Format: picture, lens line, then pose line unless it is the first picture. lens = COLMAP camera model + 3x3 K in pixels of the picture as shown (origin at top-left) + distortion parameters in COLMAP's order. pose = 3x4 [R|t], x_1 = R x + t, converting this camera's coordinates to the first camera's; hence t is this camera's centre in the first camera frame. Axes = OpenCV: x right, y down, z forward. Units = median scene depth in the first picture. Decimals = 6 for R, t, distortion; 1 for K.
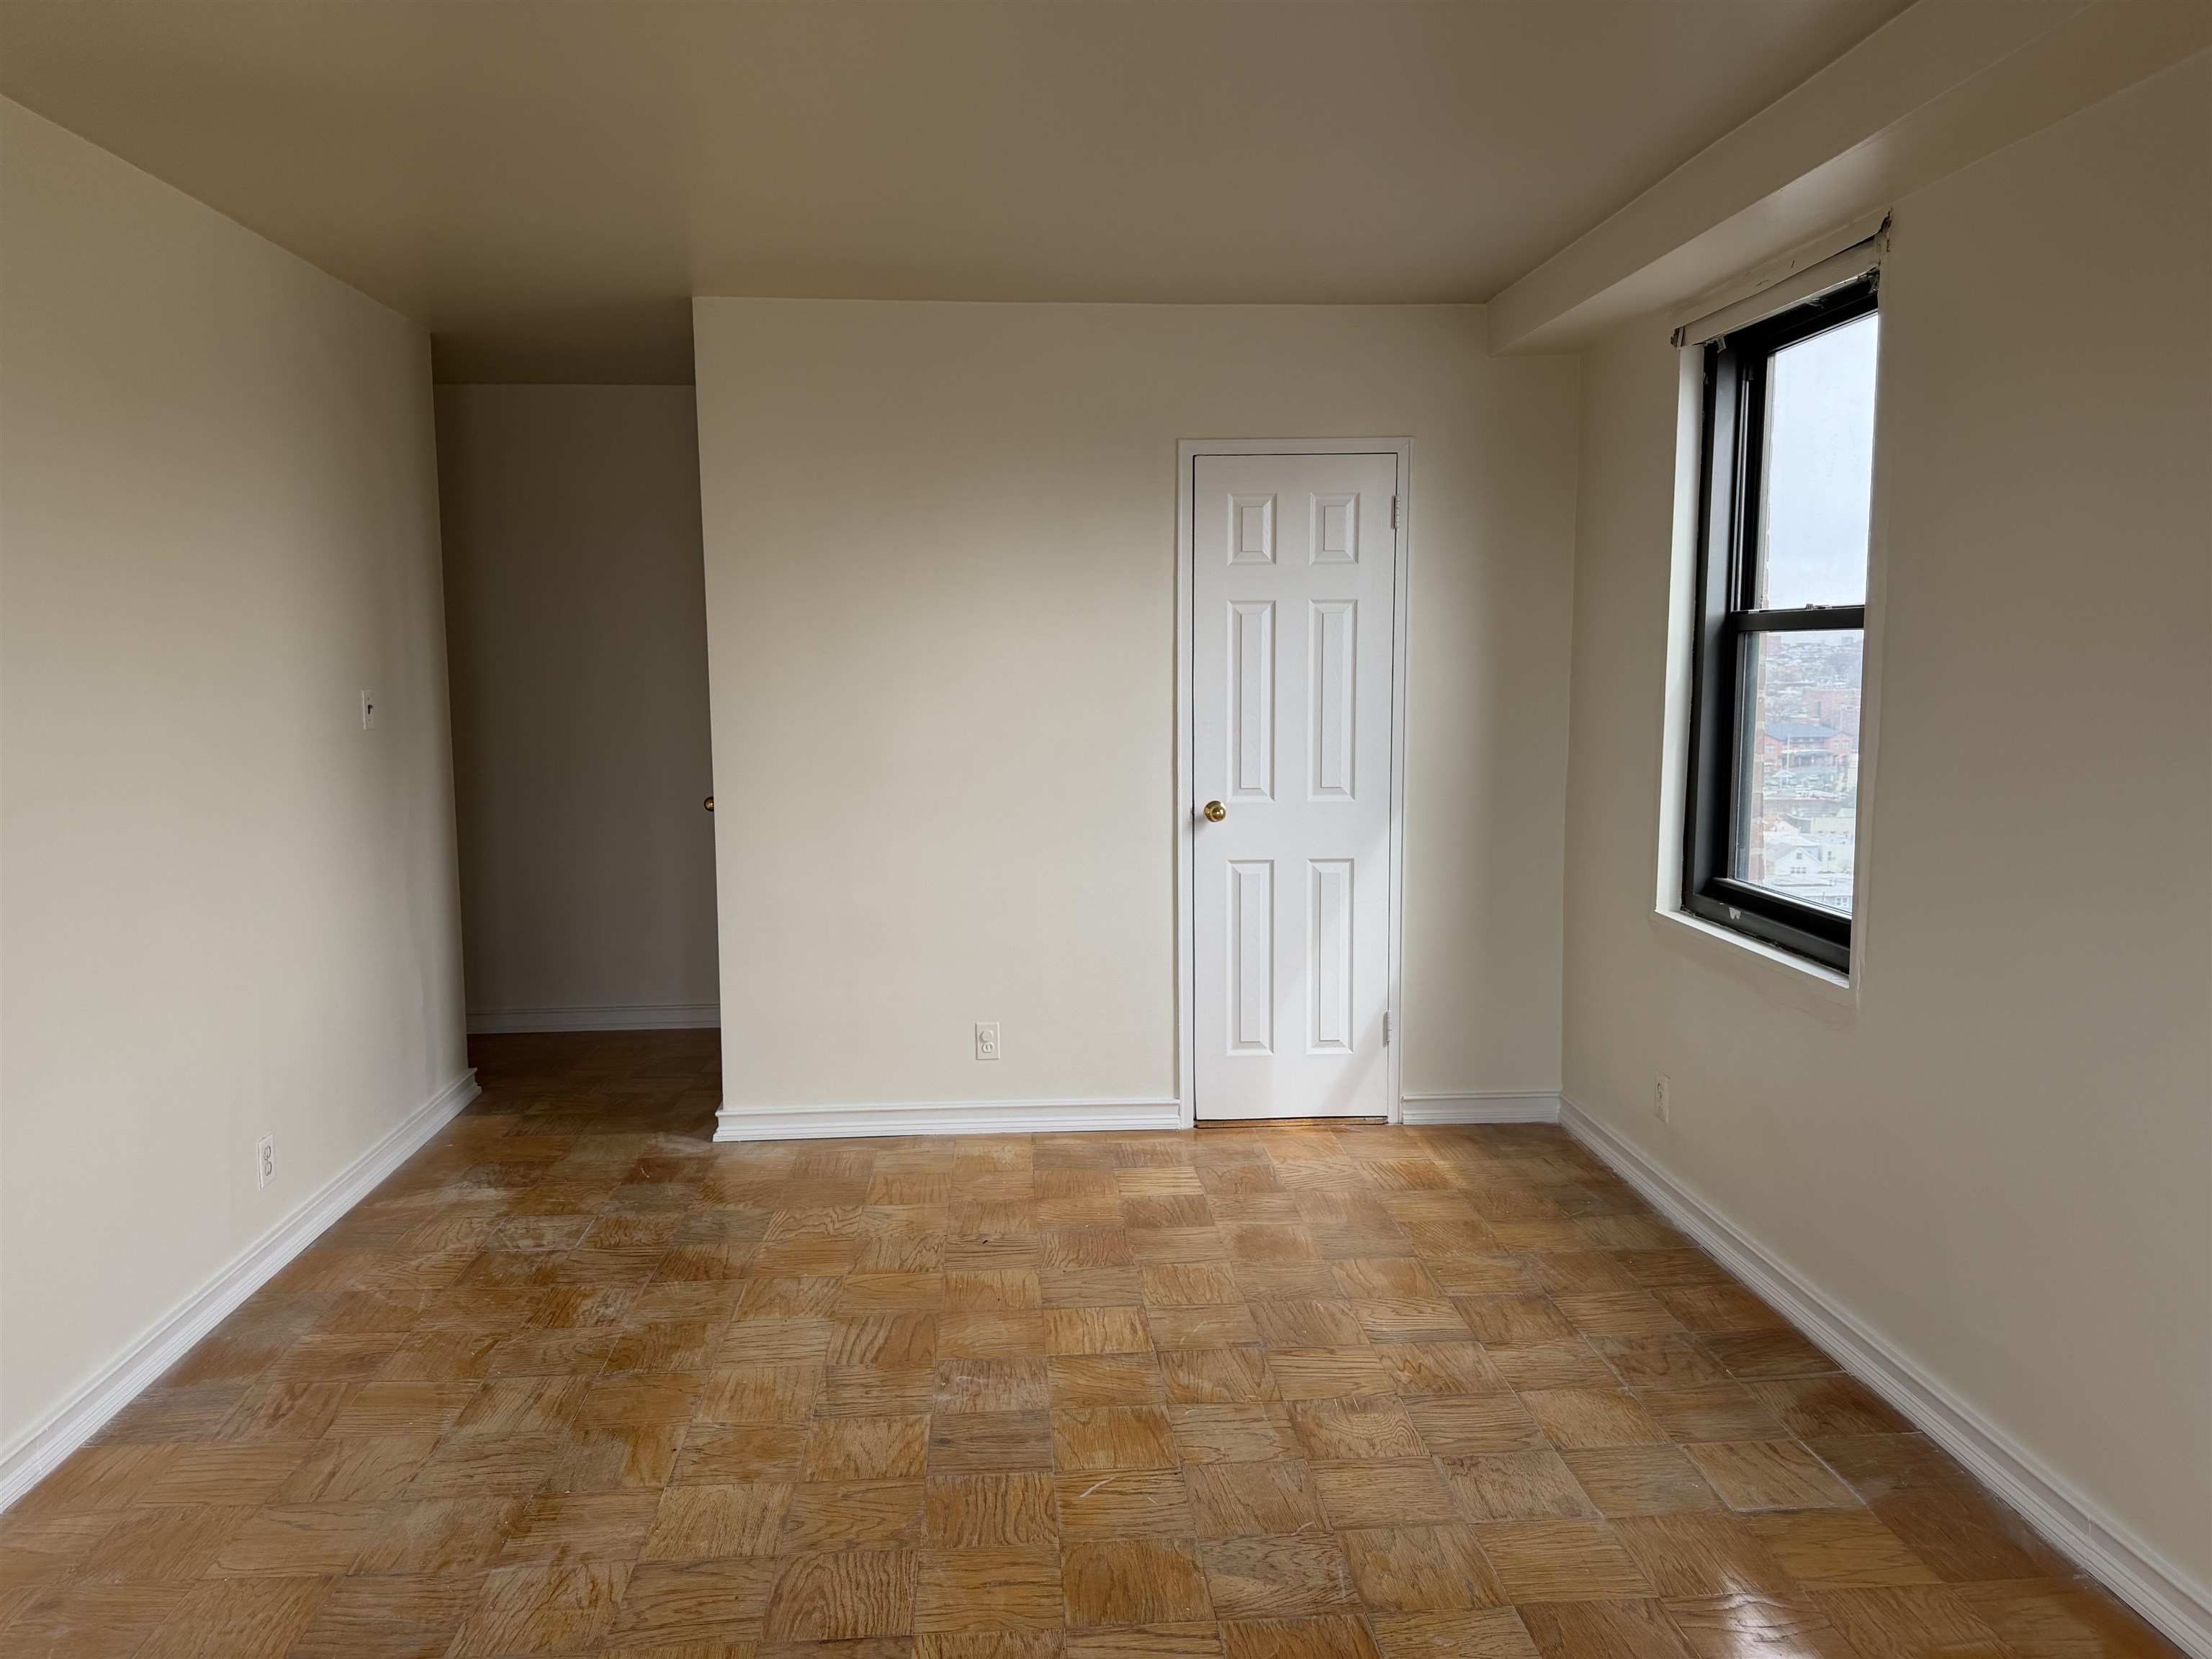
lens RADIAL K [[1551.3, 0, 1106.0], [0, 1551.3, 829.5], [0, 0, 1]] dist [0.151300, -0.251369]
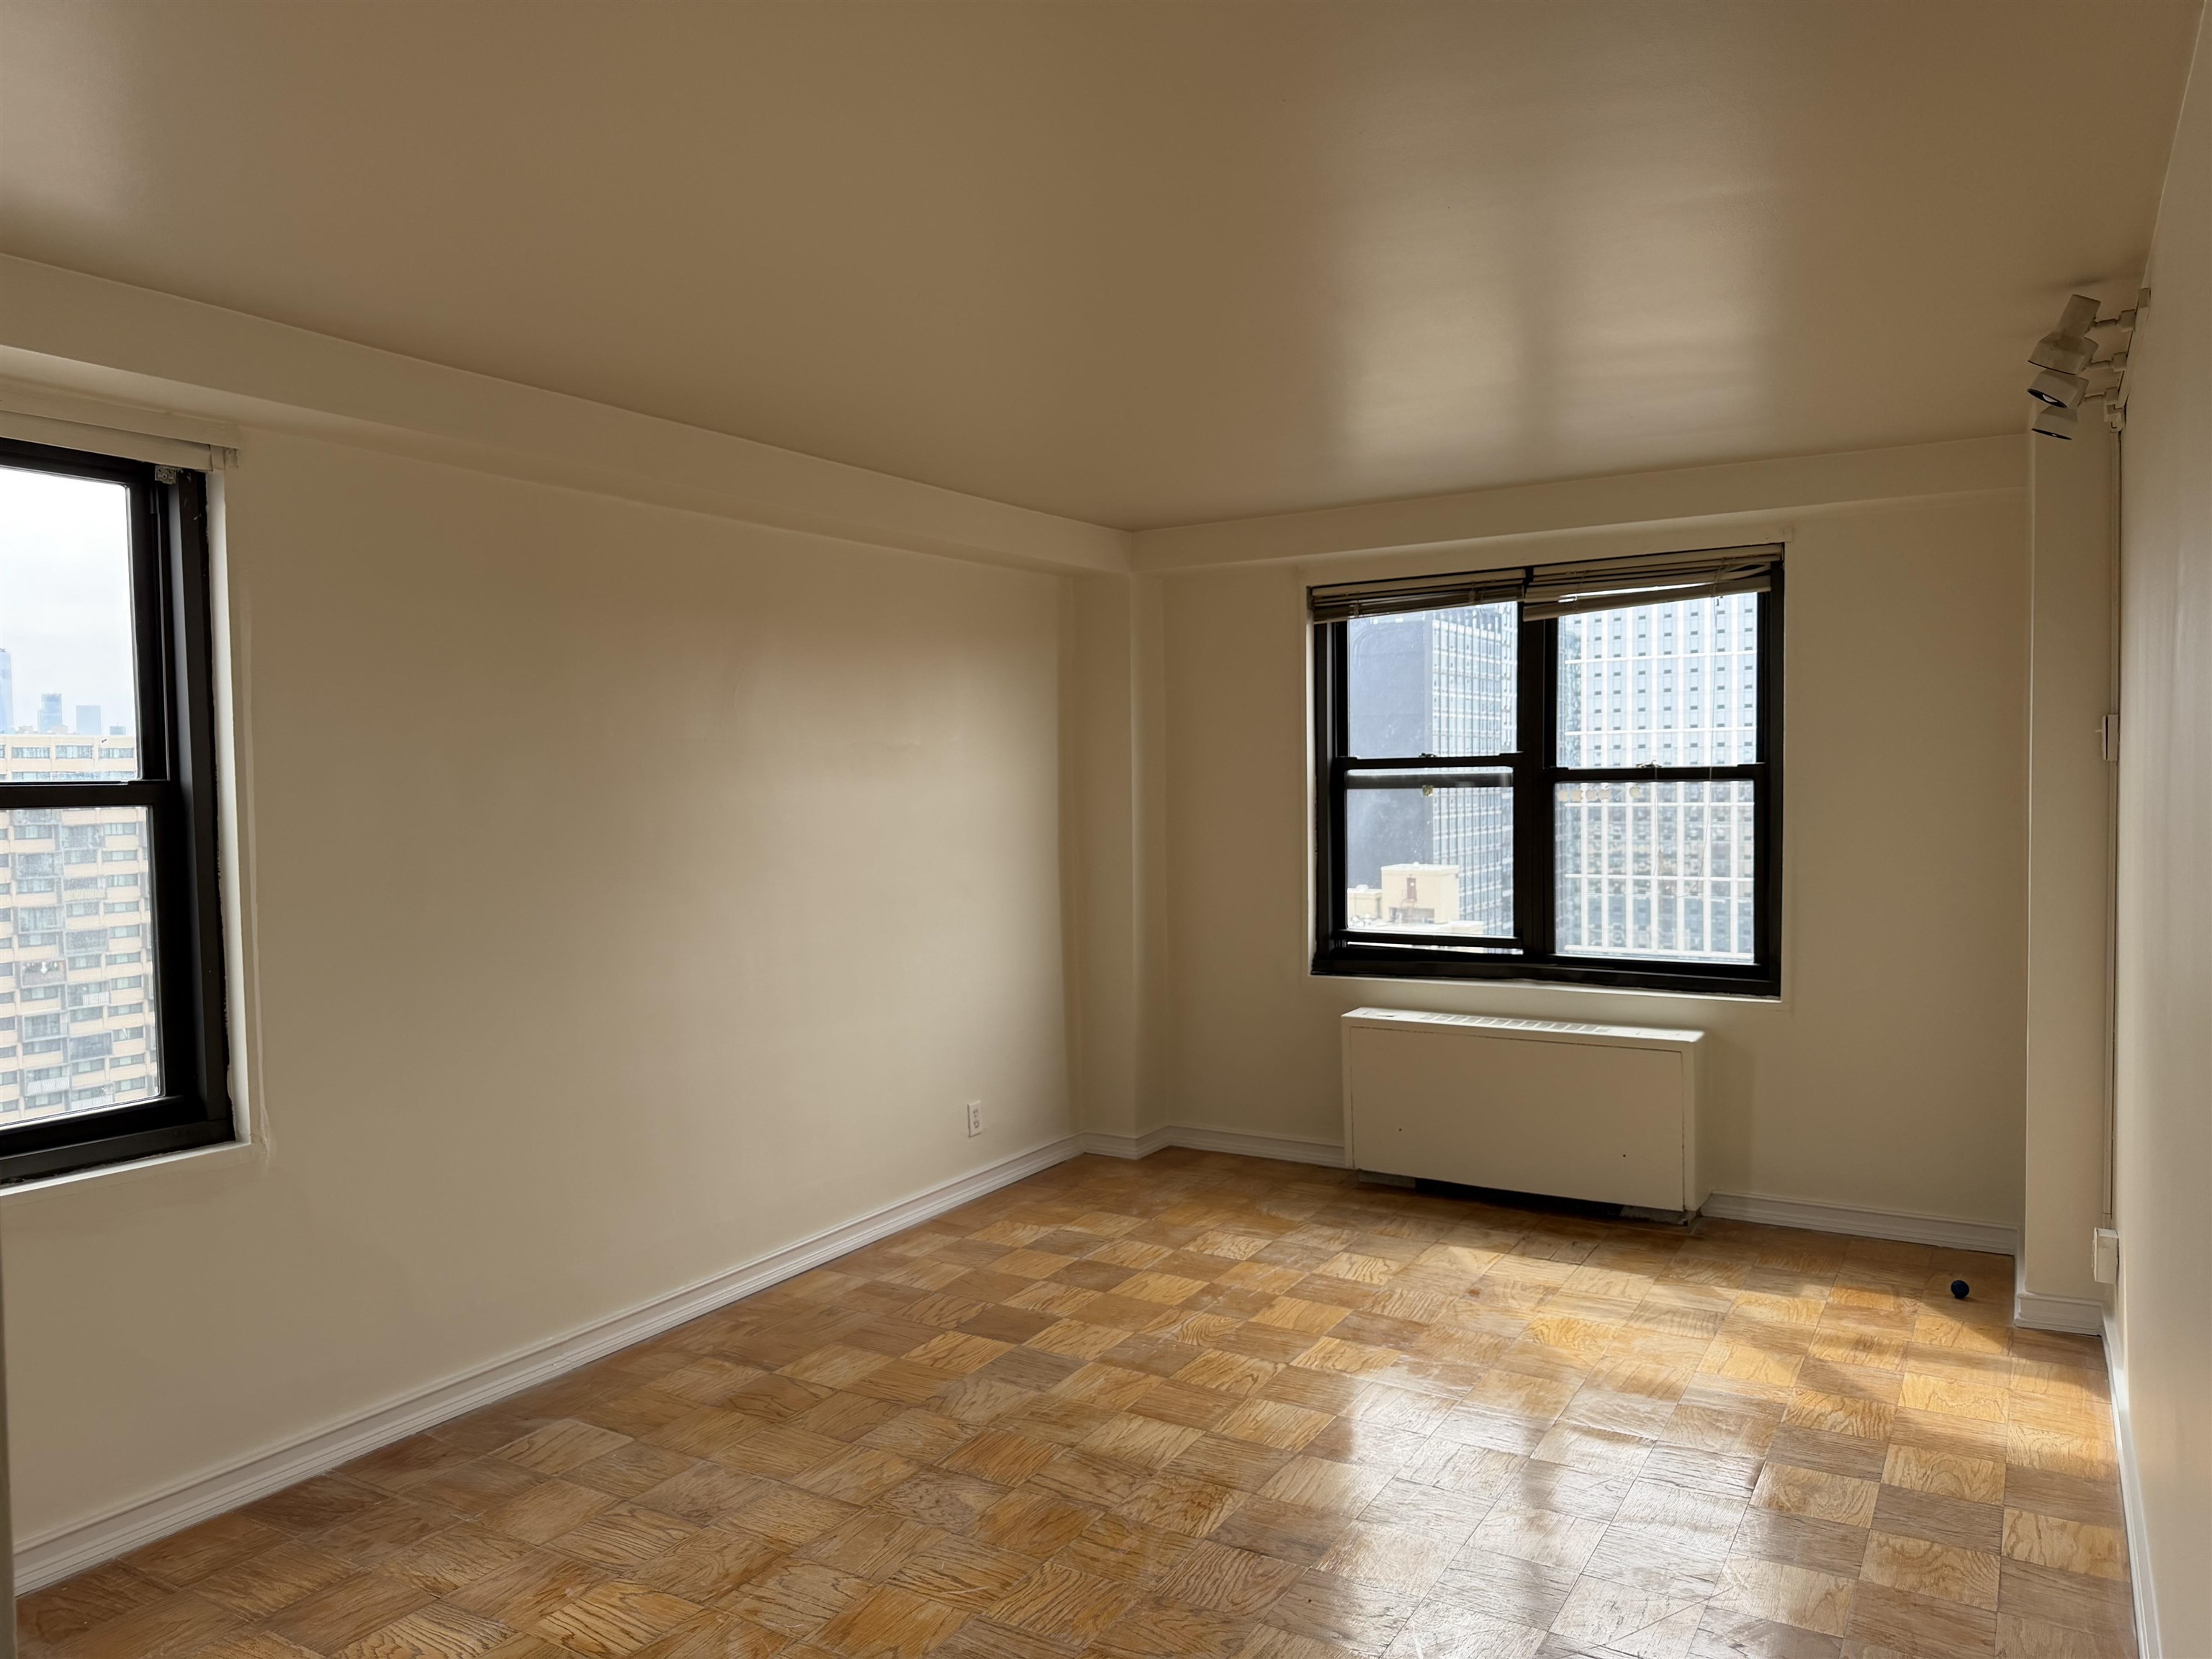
lens RADIAL K [[1573.3, 0, 1102.6], [0, 1573.3, 835.9], [0, 0, 1]] dist [0.015834, -0.018683]
pose [[-0.817716, -0.002334, 0.575617, -0.618017], [0.087249, 0.987935, 0.127951, -0.192363], [-0.568971, 0.154849, -0.807647, 1.541006]]
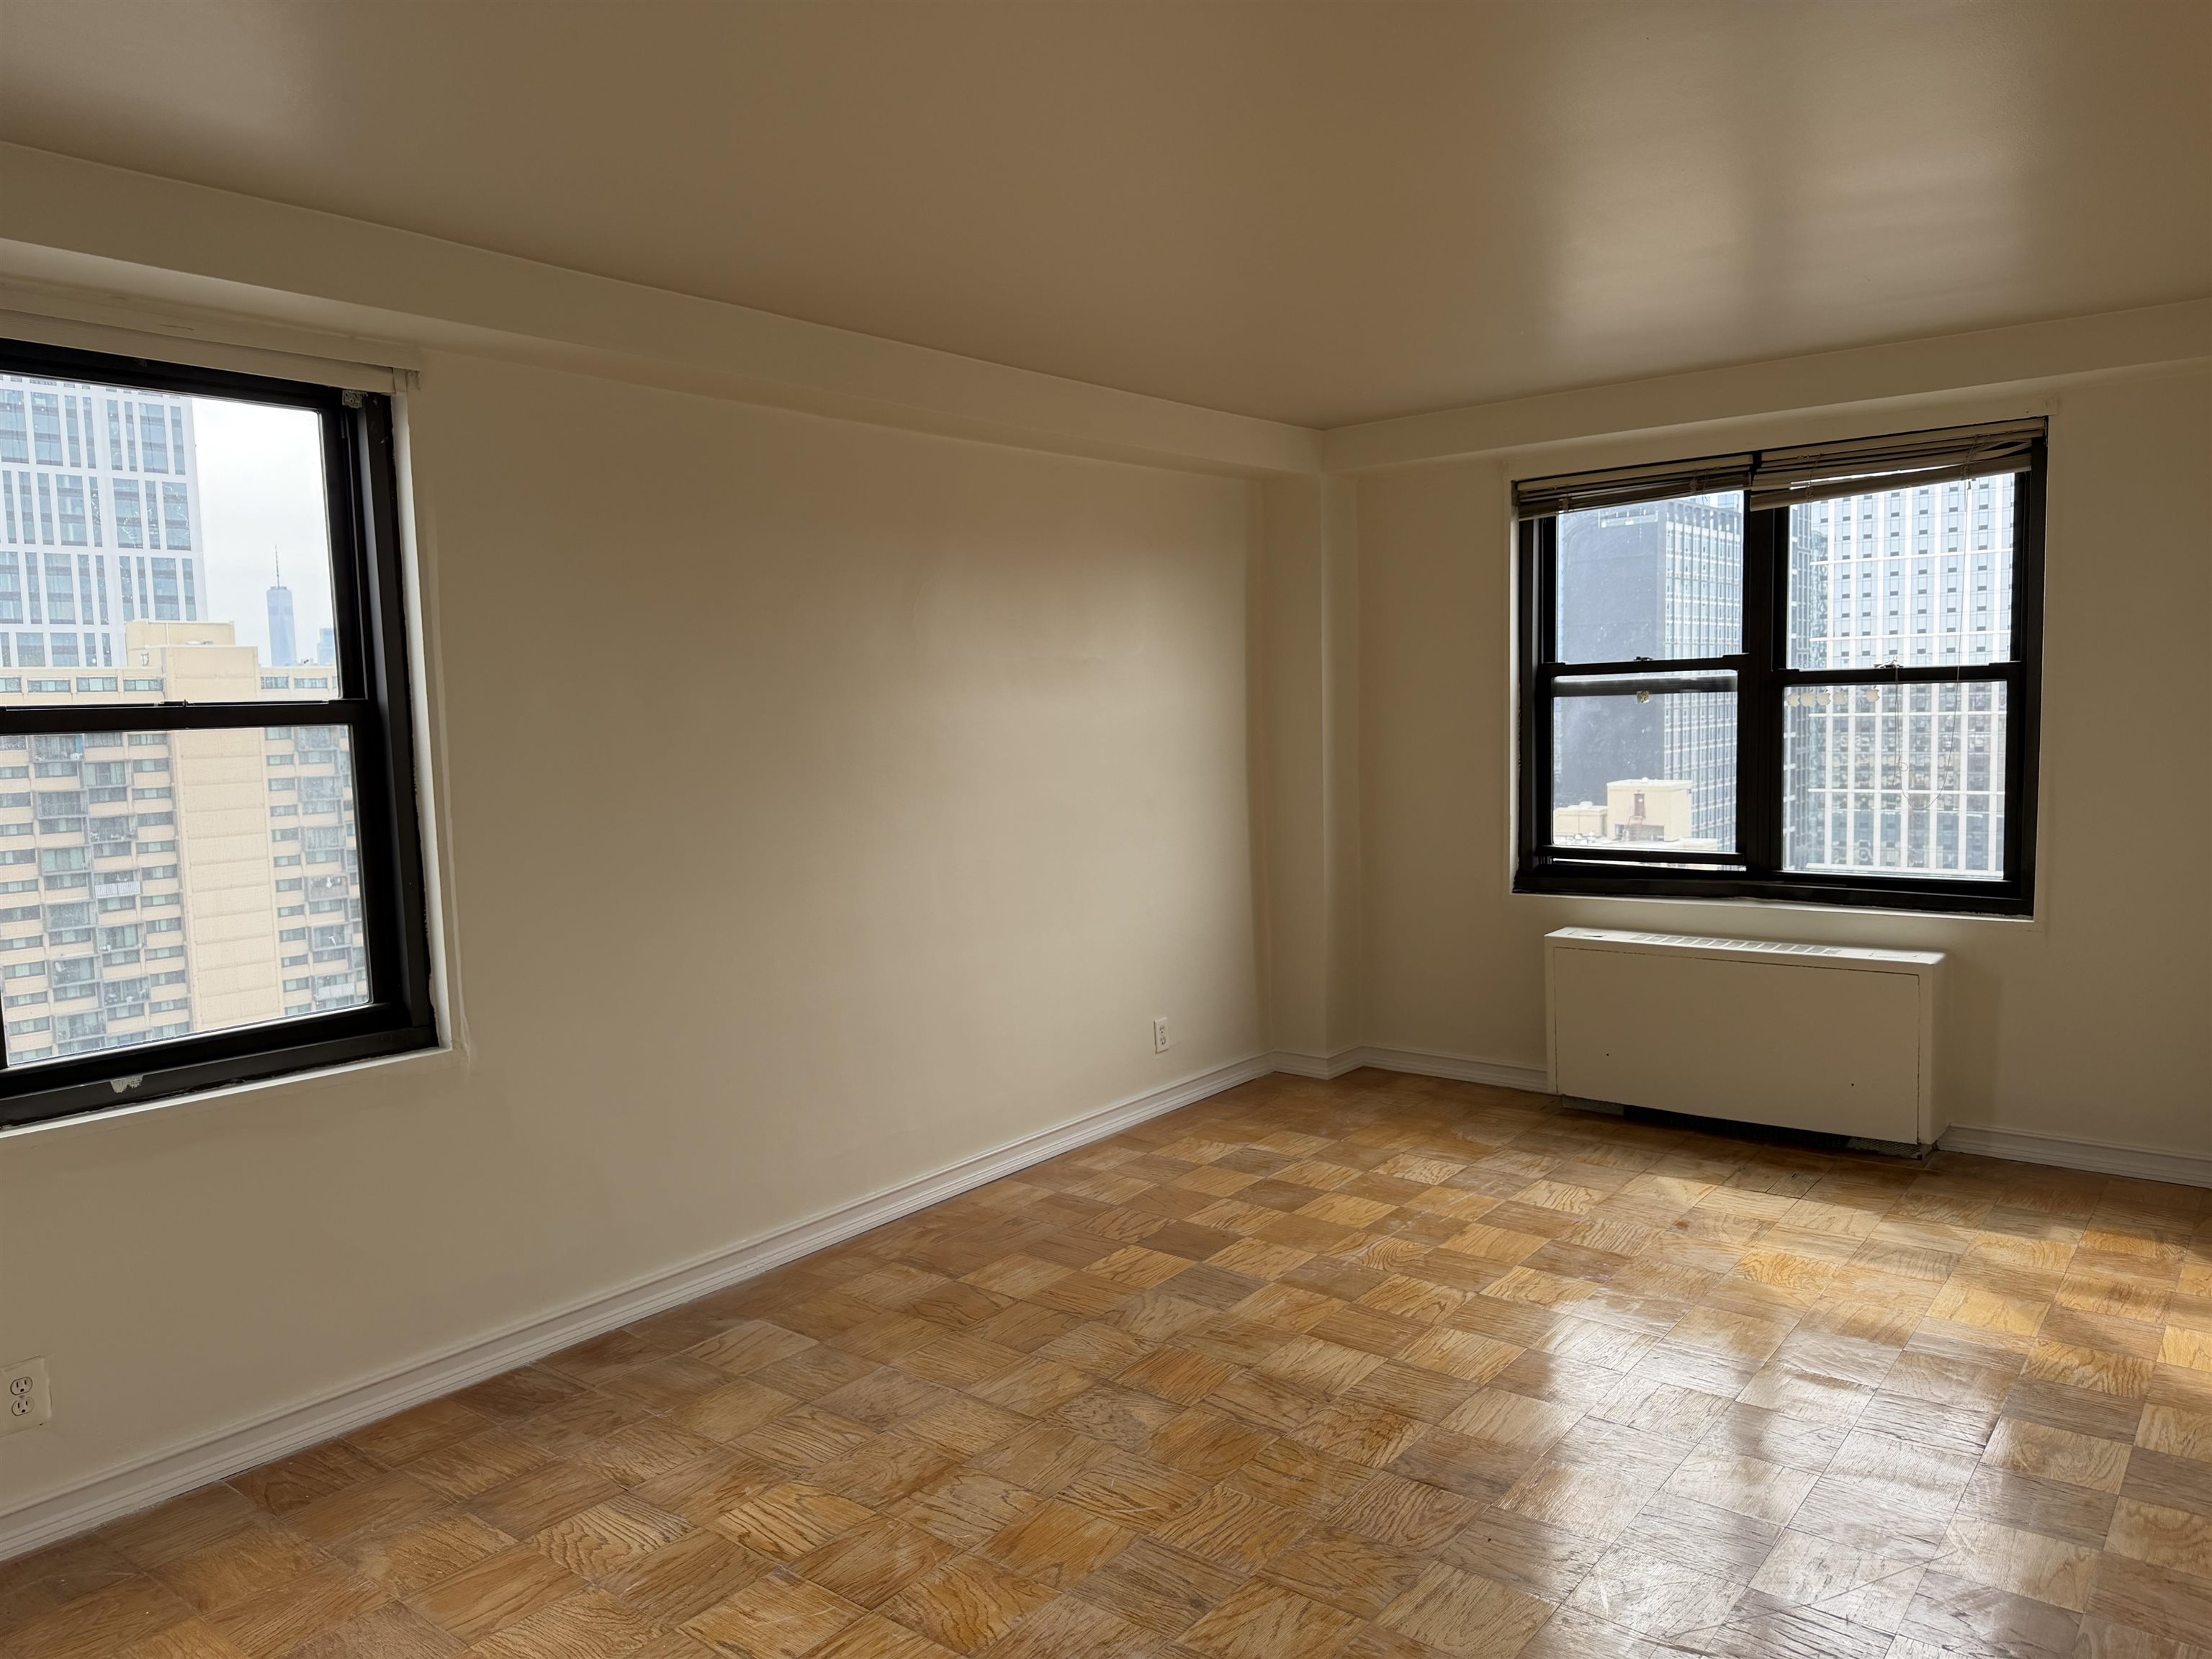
lens RADIAL K [[1569.8, 0, 1116.2], [0, 1569.8, 828.8], [0, 0, 1]] dist [0.012020, -0.011792]
pose [[-0.737657, -0.027873, 0.674600, -0.616914], [0.111291, 0.980461, 0.162205, -0.179210], [-0.665940, 0.194729, -0.720142, 1.493072]]
